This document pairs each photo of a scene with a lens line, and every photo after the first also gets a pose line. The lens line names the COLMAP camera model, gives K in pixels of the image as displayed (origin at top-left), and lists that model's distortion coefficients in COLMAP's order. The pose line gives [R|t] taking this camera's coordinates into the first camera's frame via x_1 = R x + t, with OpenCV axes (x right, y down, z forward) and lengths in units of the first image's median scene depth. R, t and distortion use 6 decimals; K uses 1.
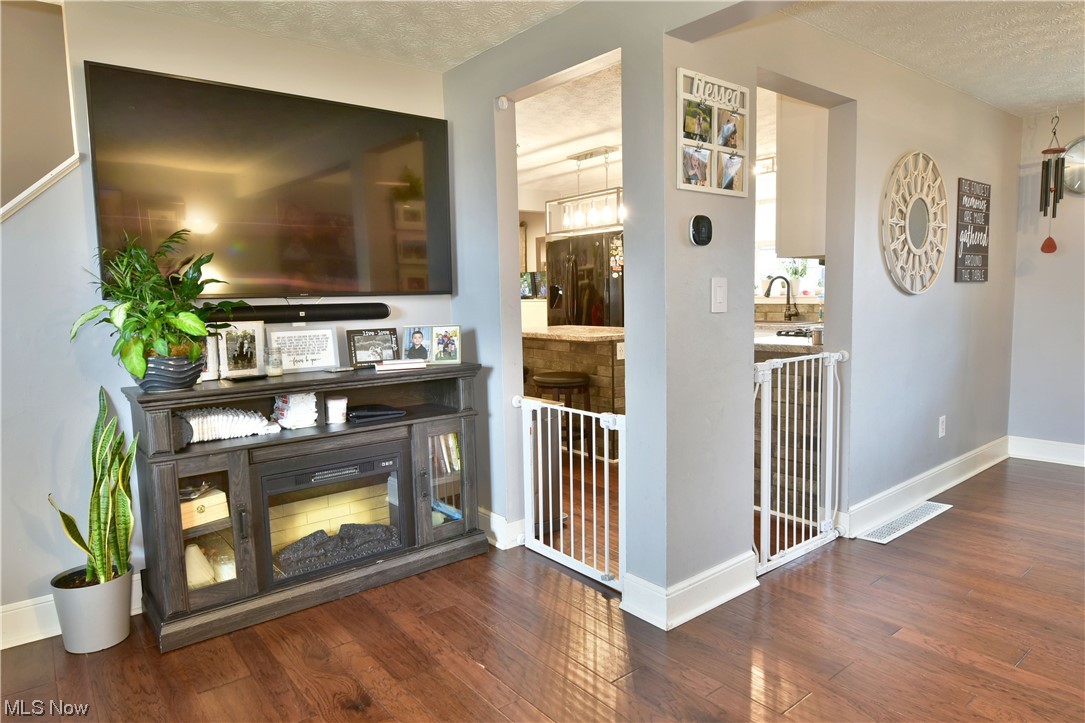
lens RADIAL K [[659.6, 0, 542.5], [0, 659.6, 361.5], [0, 0, 1]] dist [-0.010324, -0.004631]
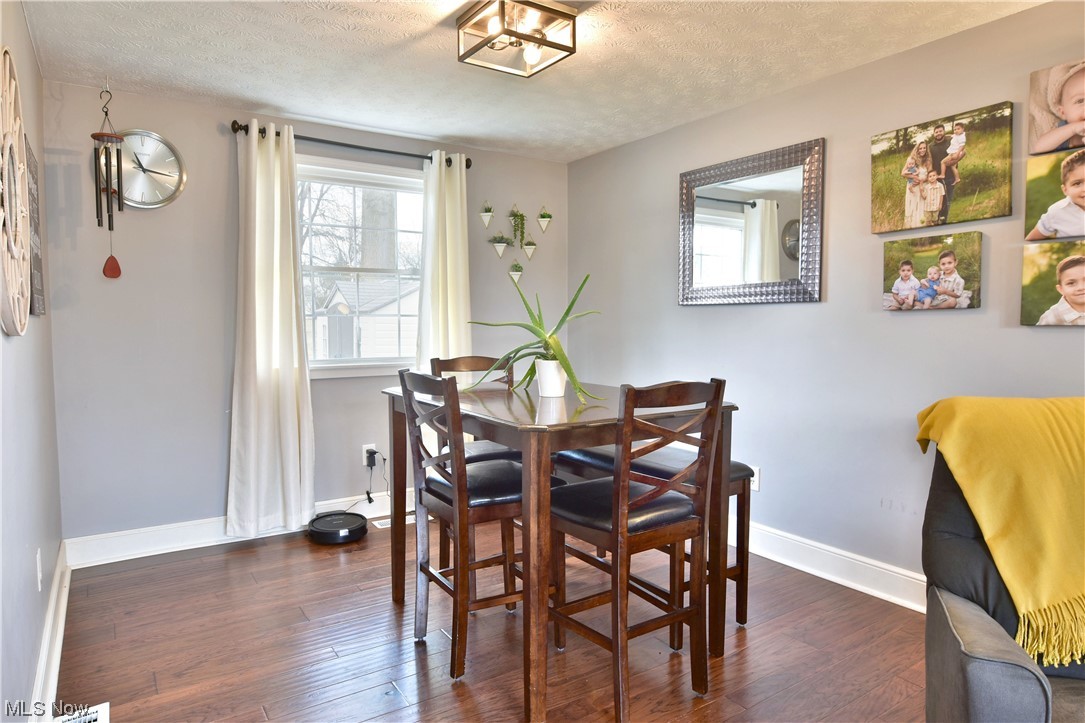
lens RADIAL K [[659.6, 0, 542.5], [0, 659.6, 361.5], [0, 0, 1]] dist [-0.010324, -0.004631]
pose [[0.076630, -0.041300, 0.996204, 0.144468], [0.097740, 0.994641, 0.033717, -0.088266], [-0.992257, 0.094785, 0.080256, 0.811717]]
